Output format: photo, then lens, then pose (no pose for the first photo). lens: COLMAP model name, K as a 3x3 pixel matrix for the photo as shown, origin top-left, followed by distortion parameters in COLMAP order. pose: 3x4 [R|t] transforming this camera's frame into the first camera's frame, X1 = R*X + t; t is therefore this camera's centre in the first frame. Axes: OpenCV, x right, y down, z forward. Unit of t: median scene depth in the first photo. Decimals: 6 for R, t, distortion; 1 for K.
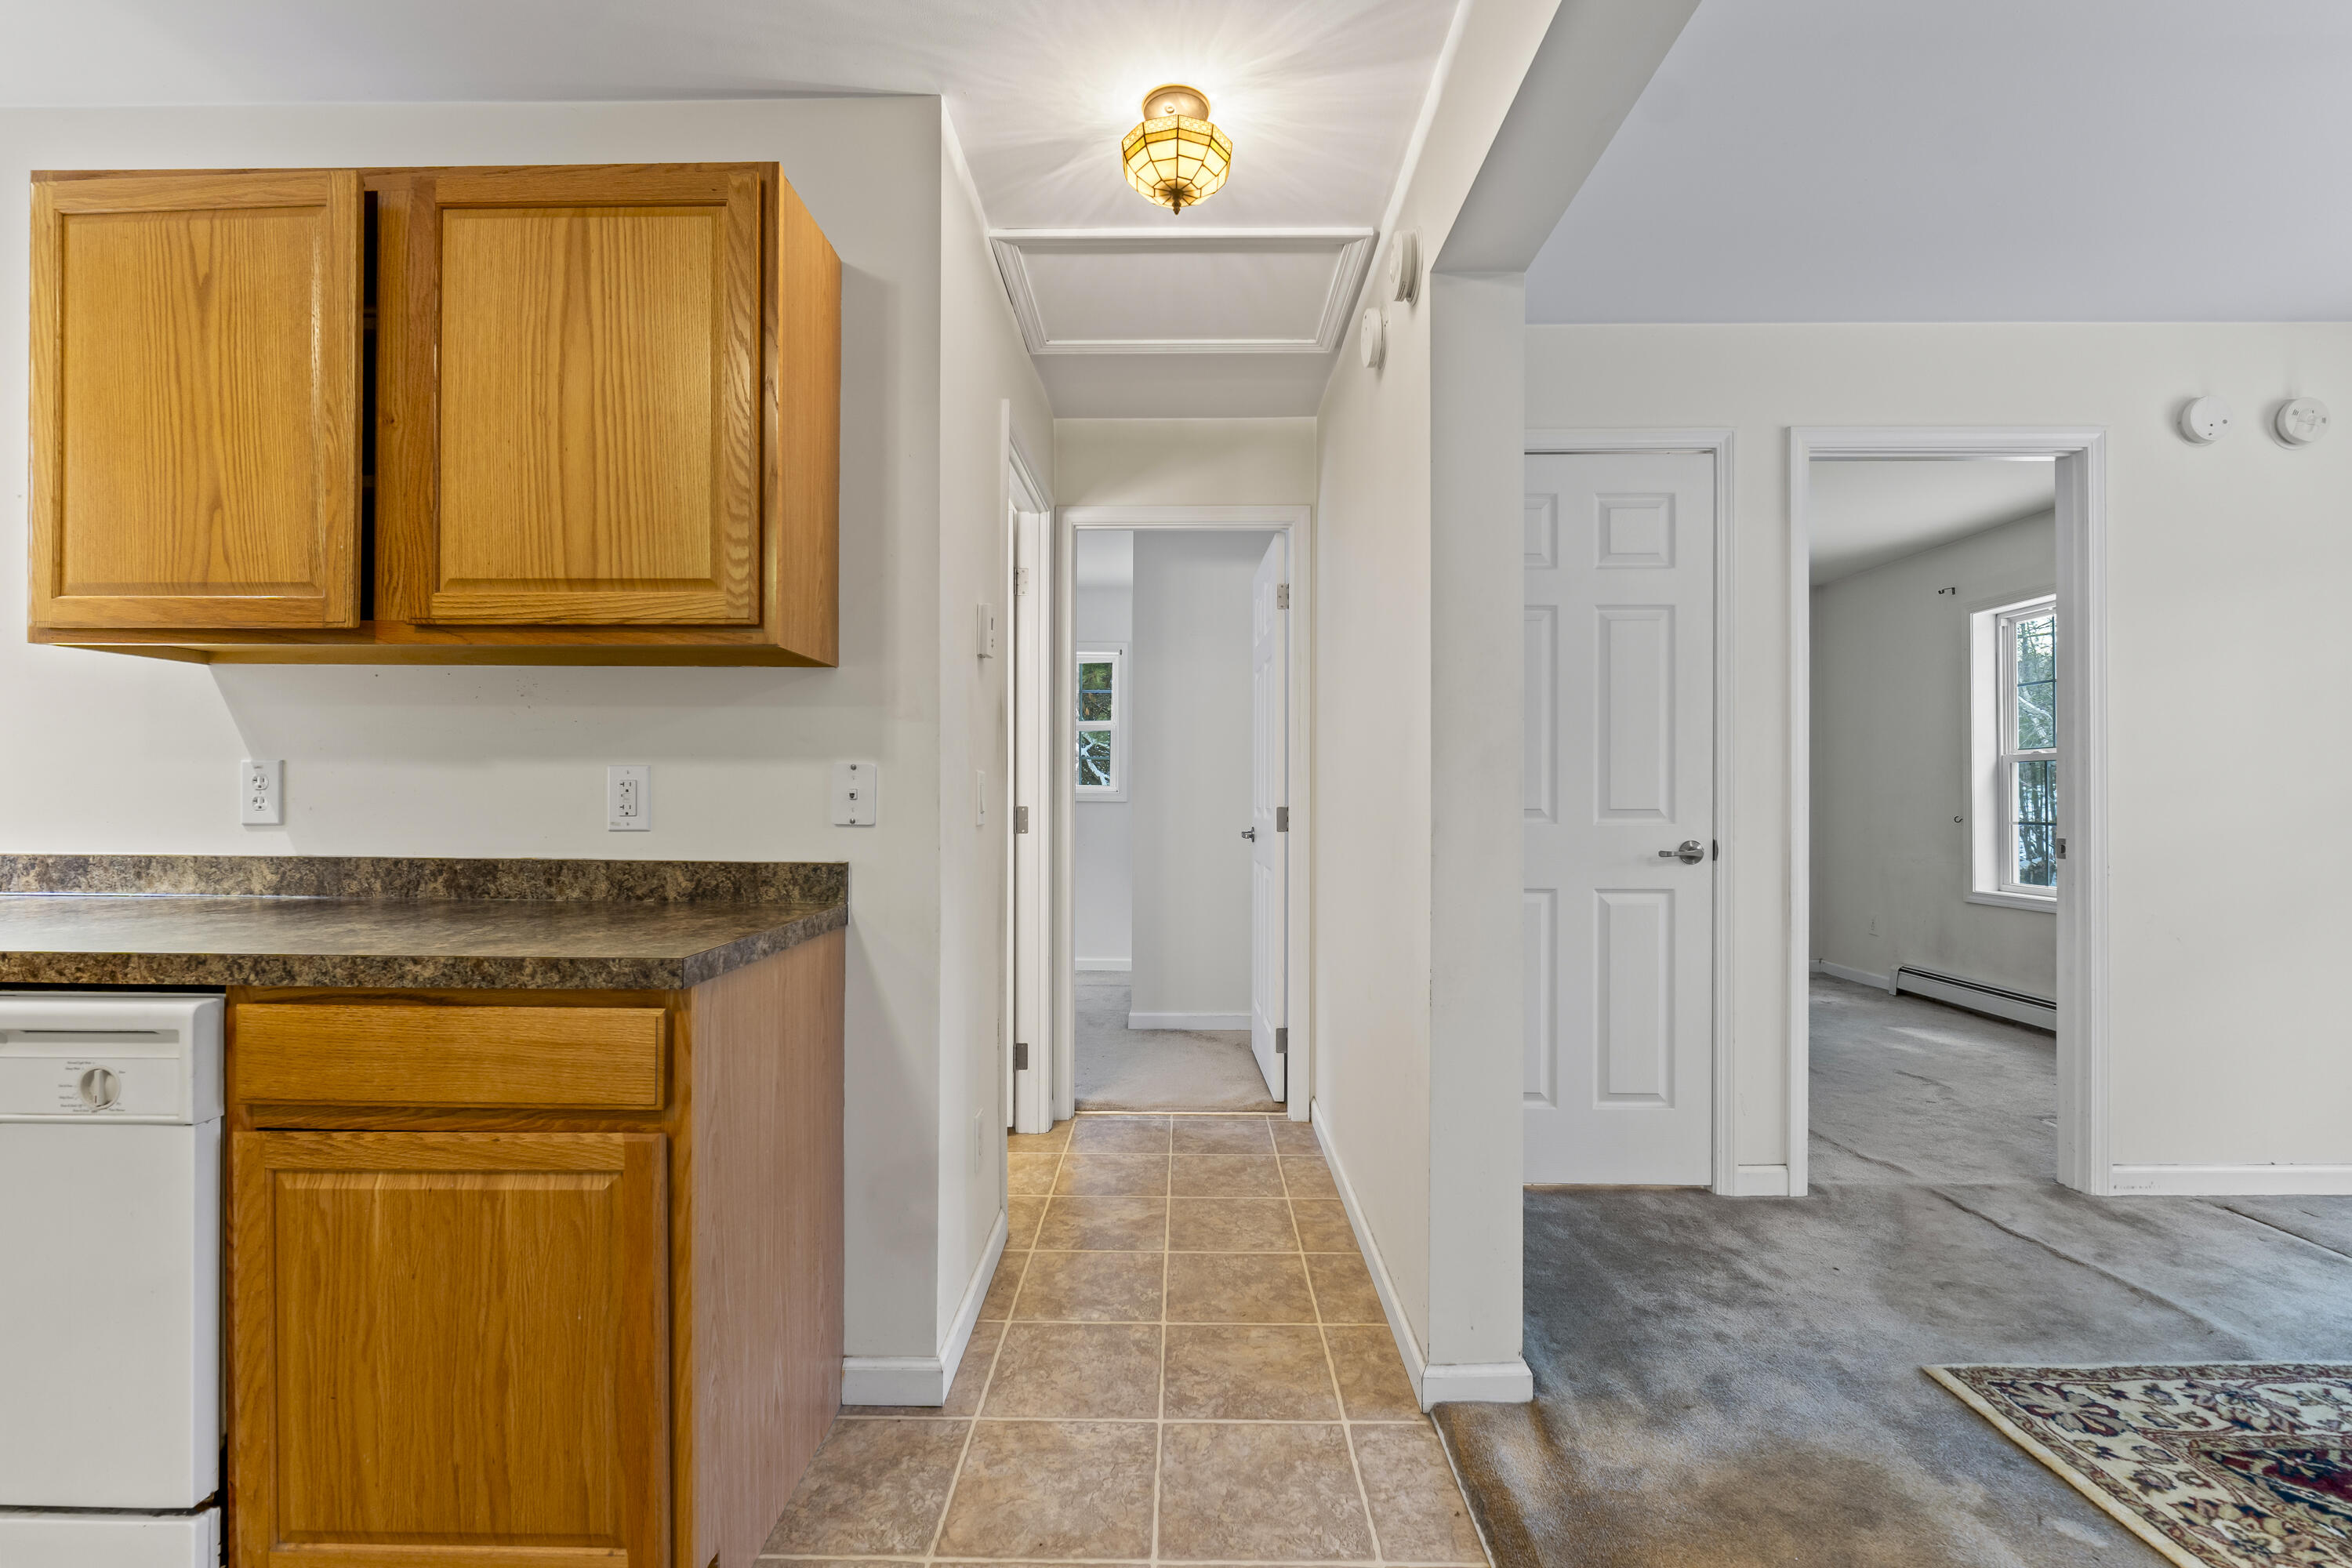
lens RADIAL K [[982.2, 0, 1147.5], [0, 982.2, 782.6], [0, 0, 1]] dist [-0.009172, -0.000020]
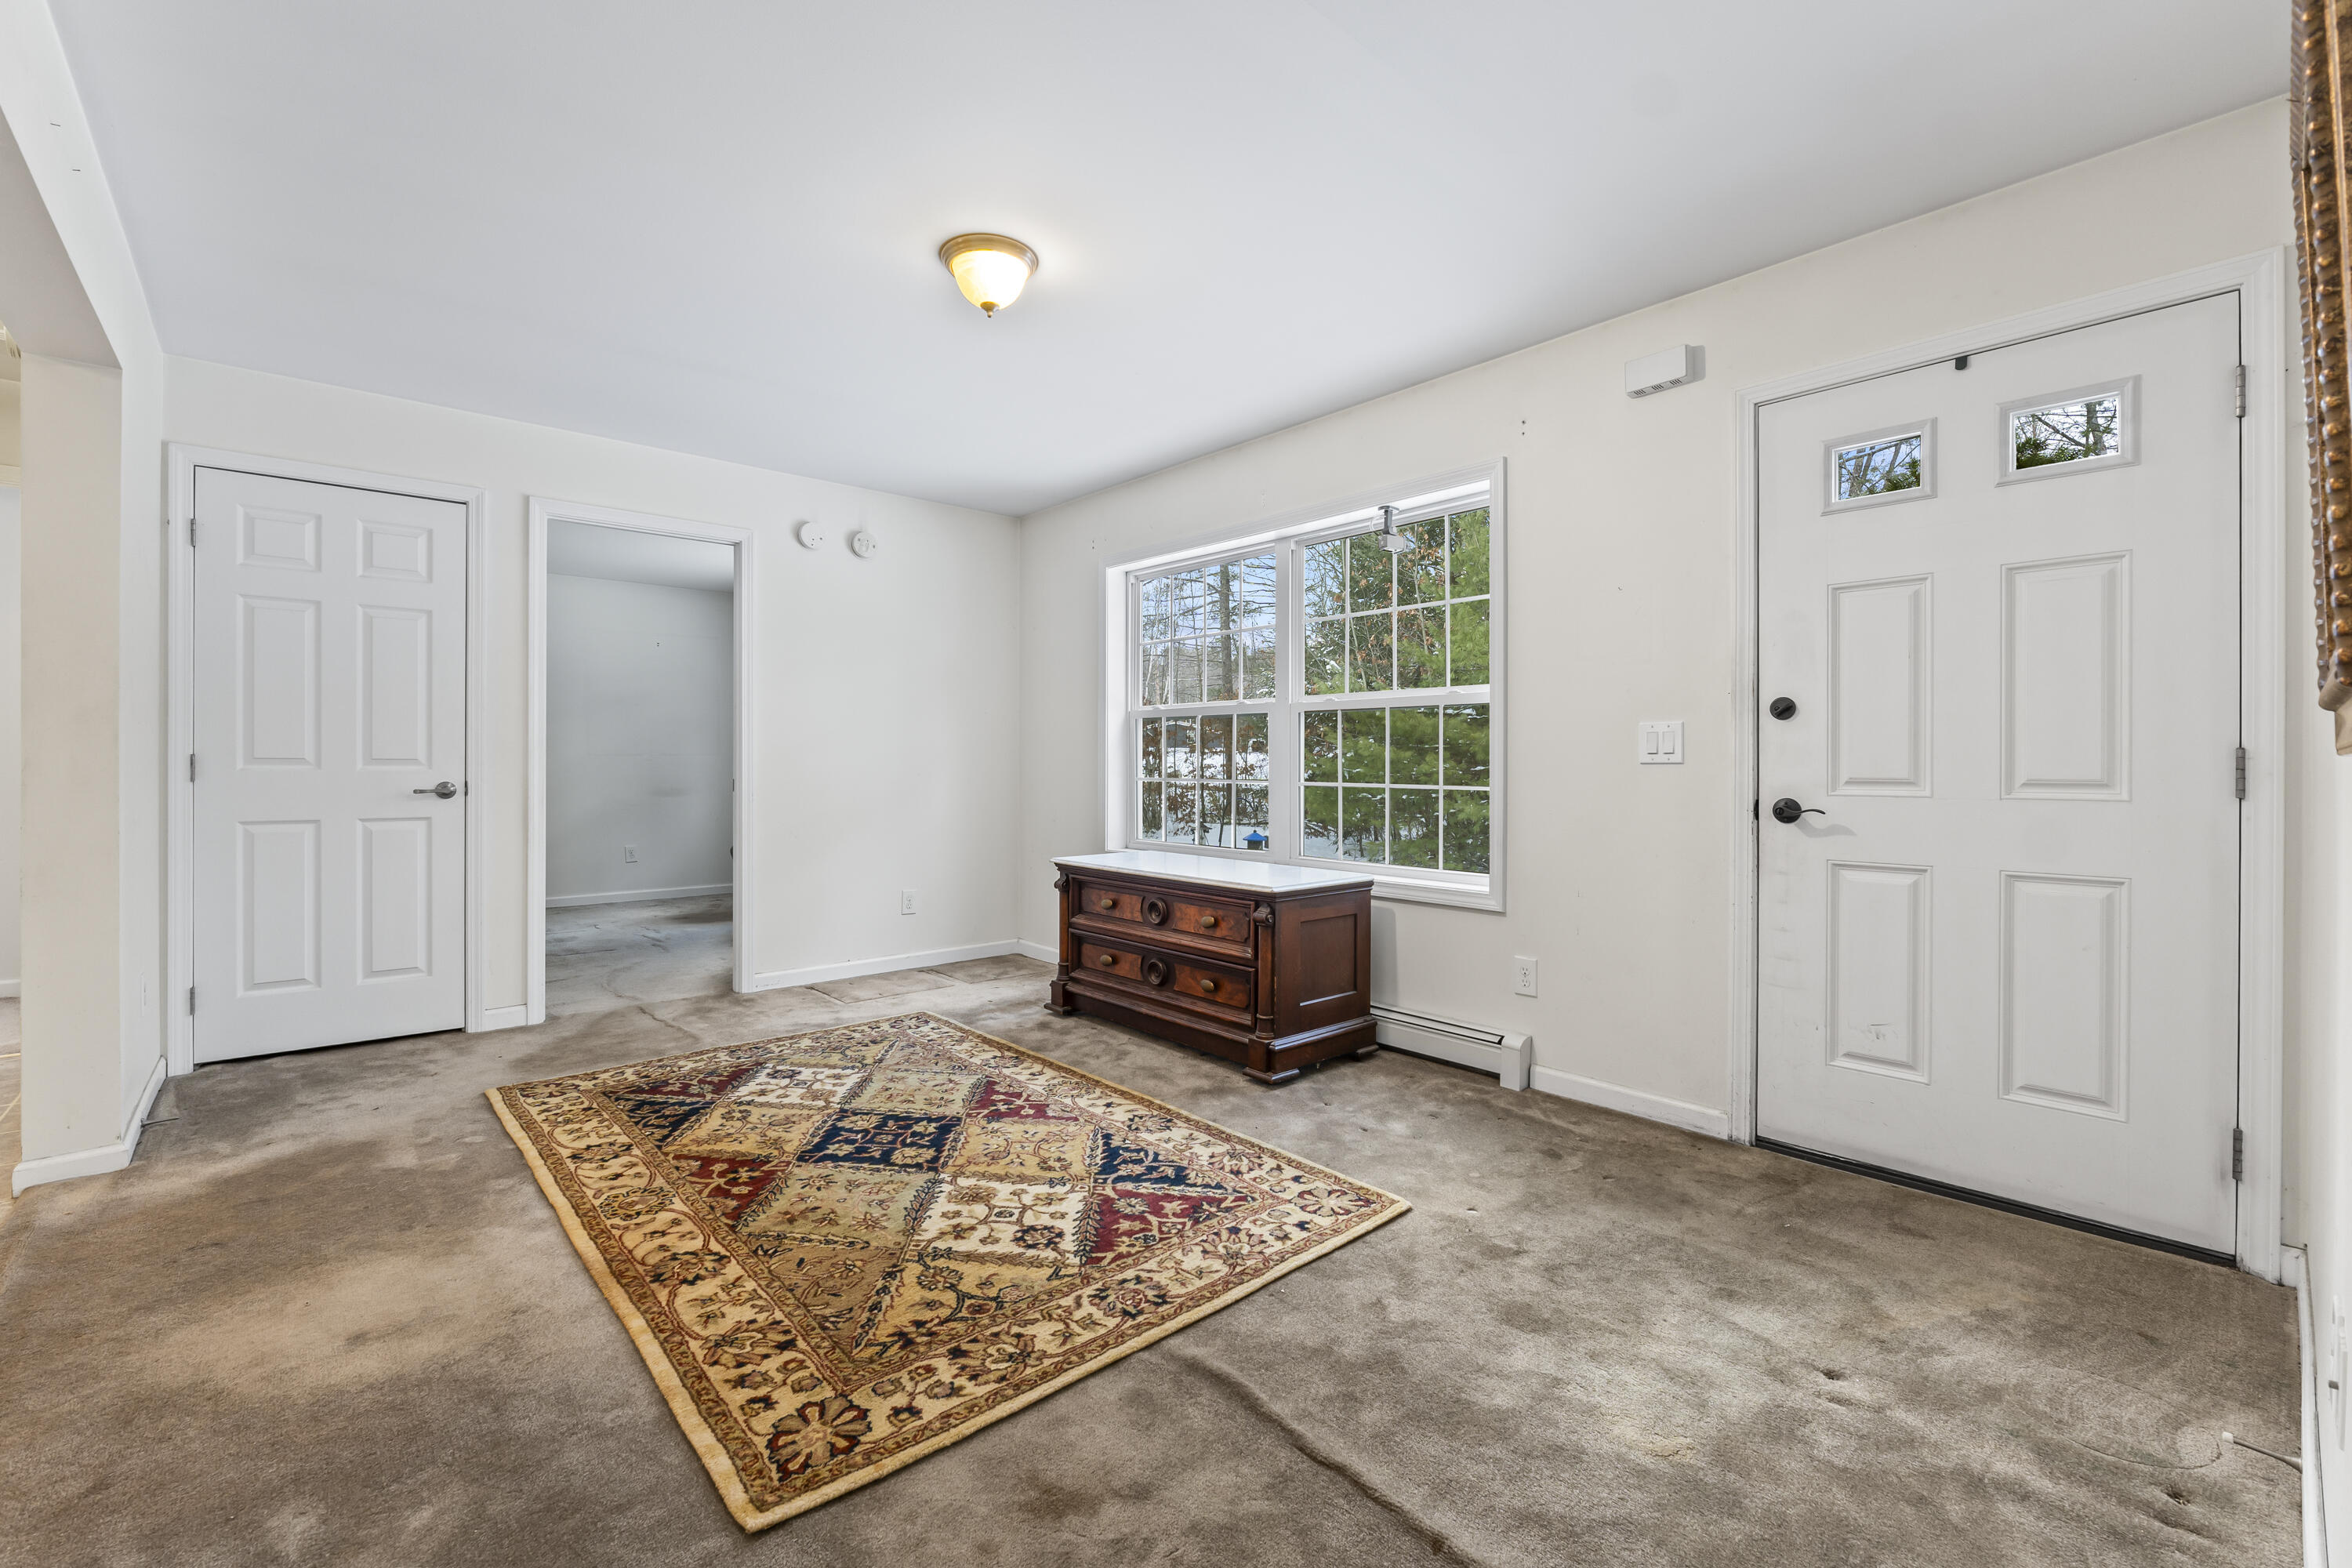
lens RADIAL K [[982.2, 0, 1159.4], [0, 982.2, 764.5], [0, 0, 1]] dist [-0.009172, -0.000020]
pose [[0.729958, -0.000640, 0.683492, 0.523472], [-0.016015, 0.999709, 0.018040, -0.009915], [-0.683305, -0.024115, 0.729735, -1.061215]]
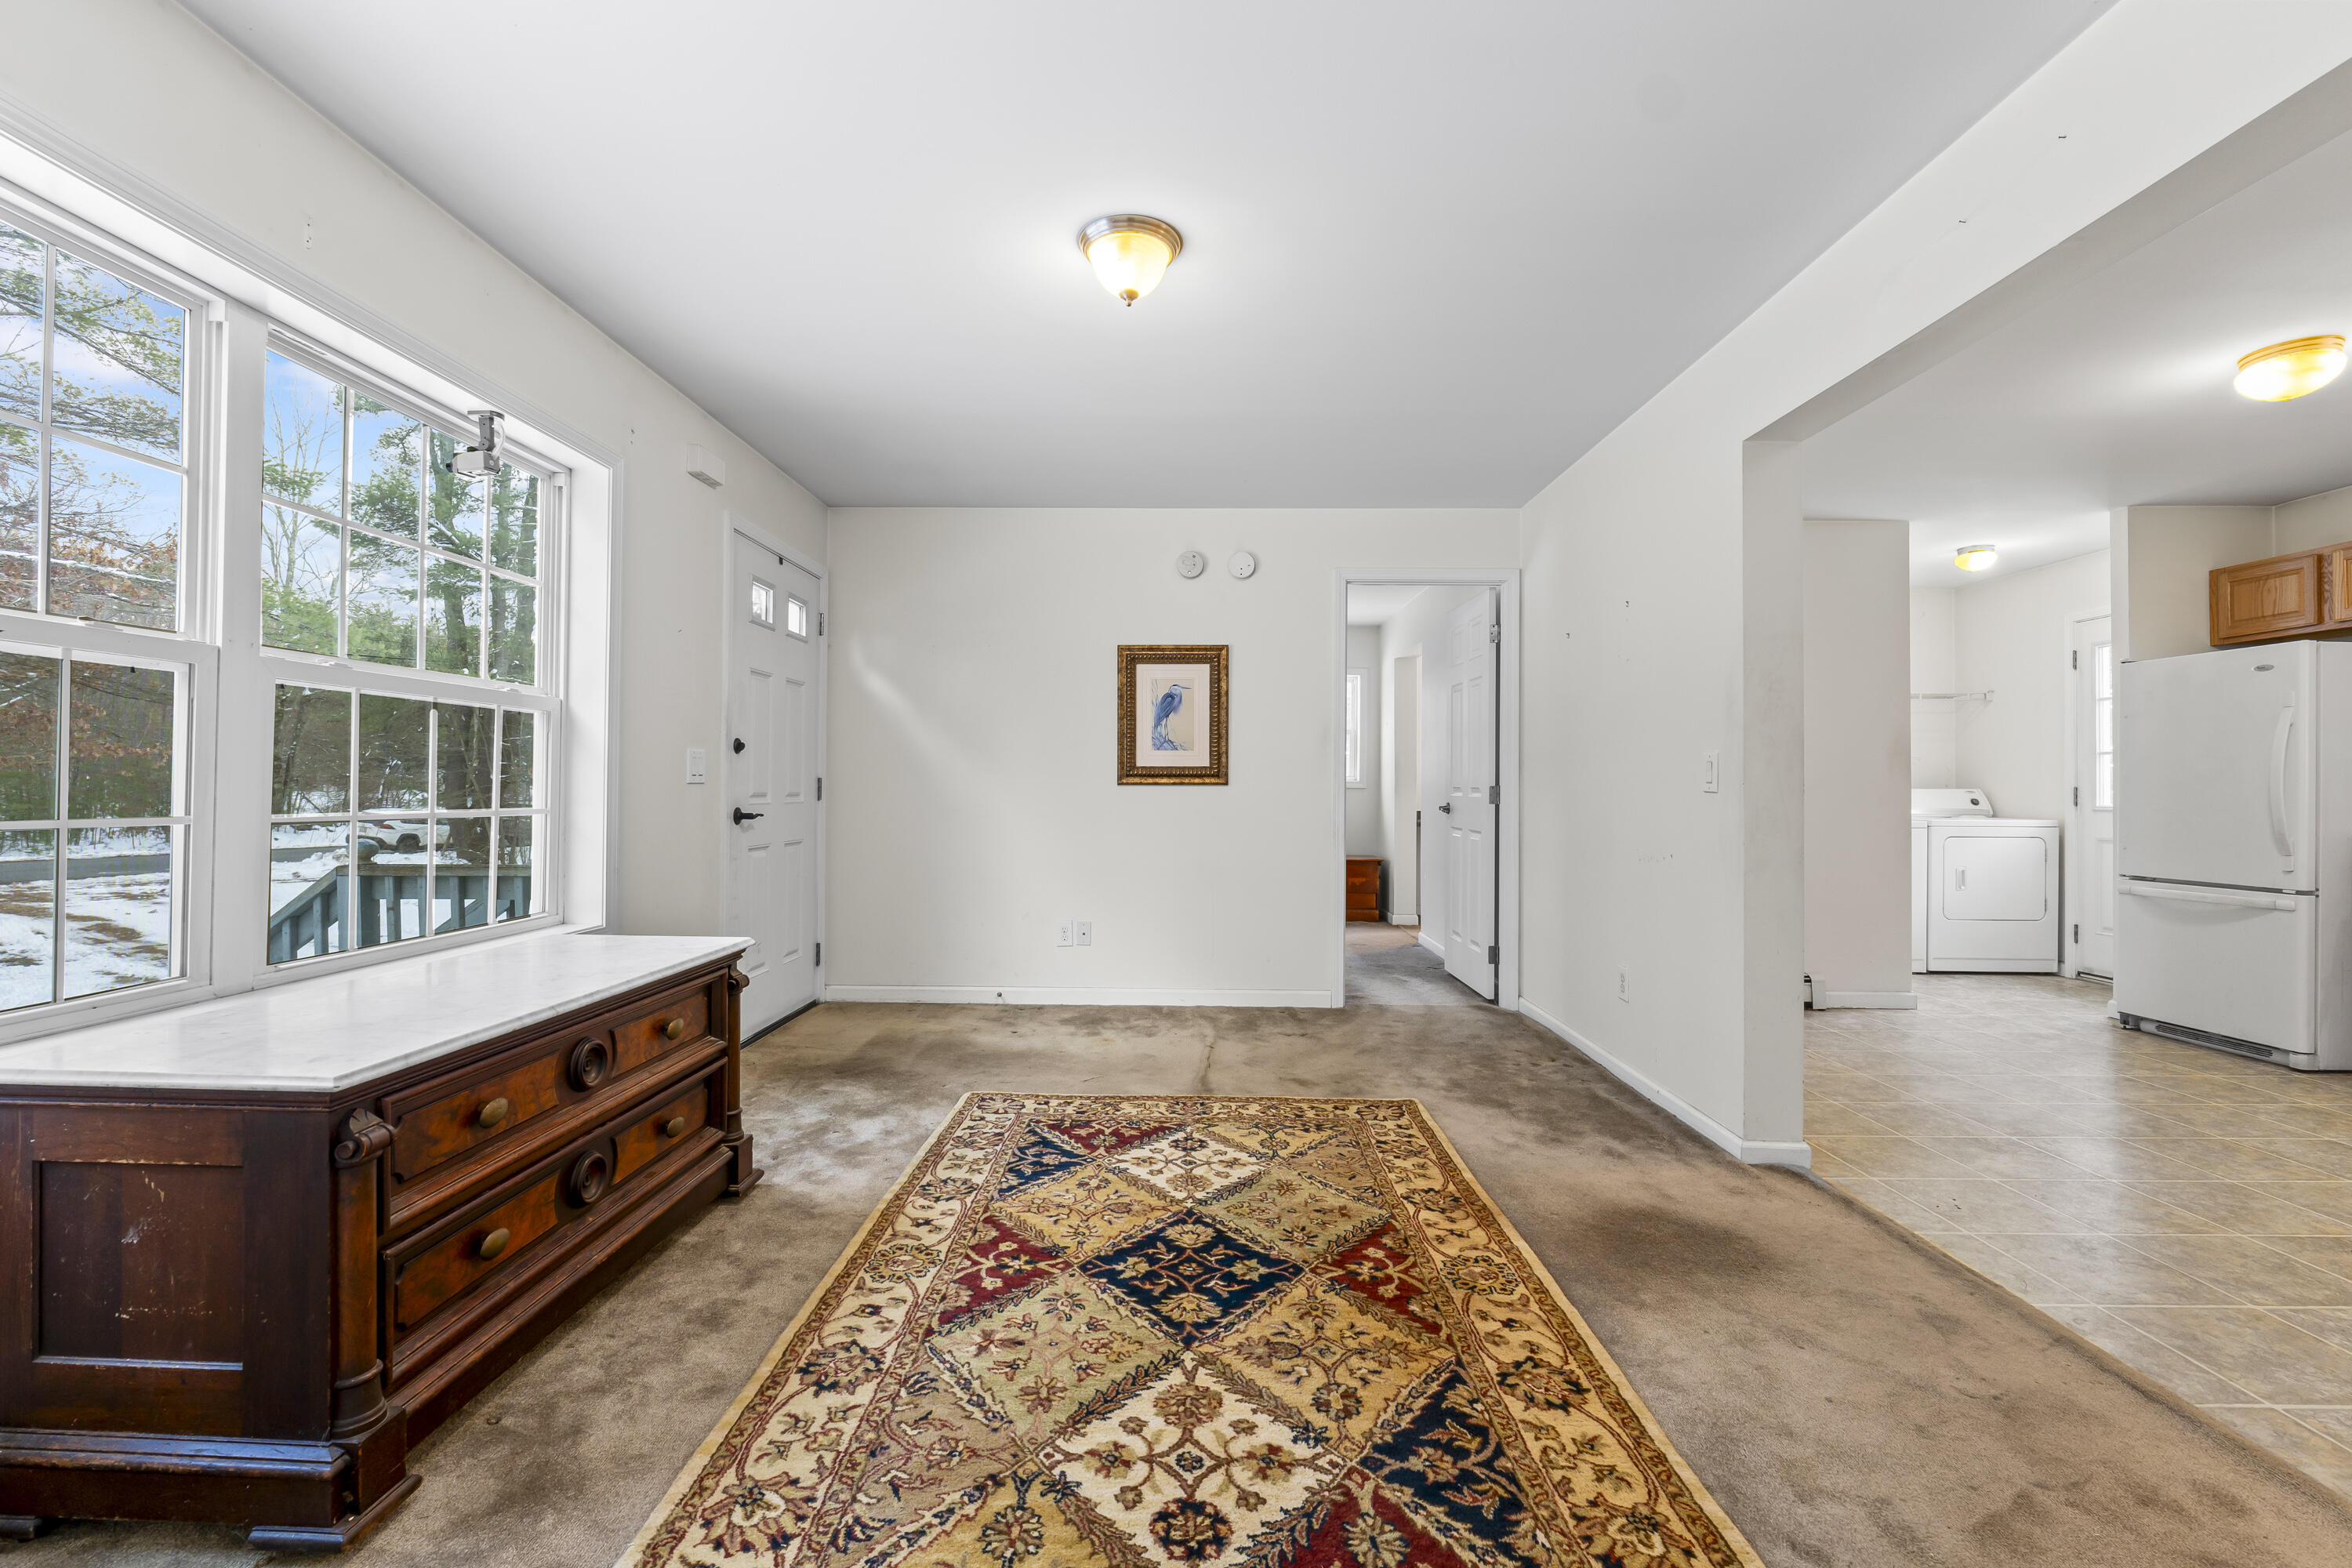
lens RADIAL K [[982.2, 0, 1170.8], [0, 982.2, 782.8], [0, 0, 1]] dist [-0.009172, -0.000020]
pose [[-0.999868, -0.010413, -0.012512, 1.354783], [-0.010093, 0.999627, -0.025391, 0.048616], [0.012771, -0.025261, -0.999599, 1.729146]]
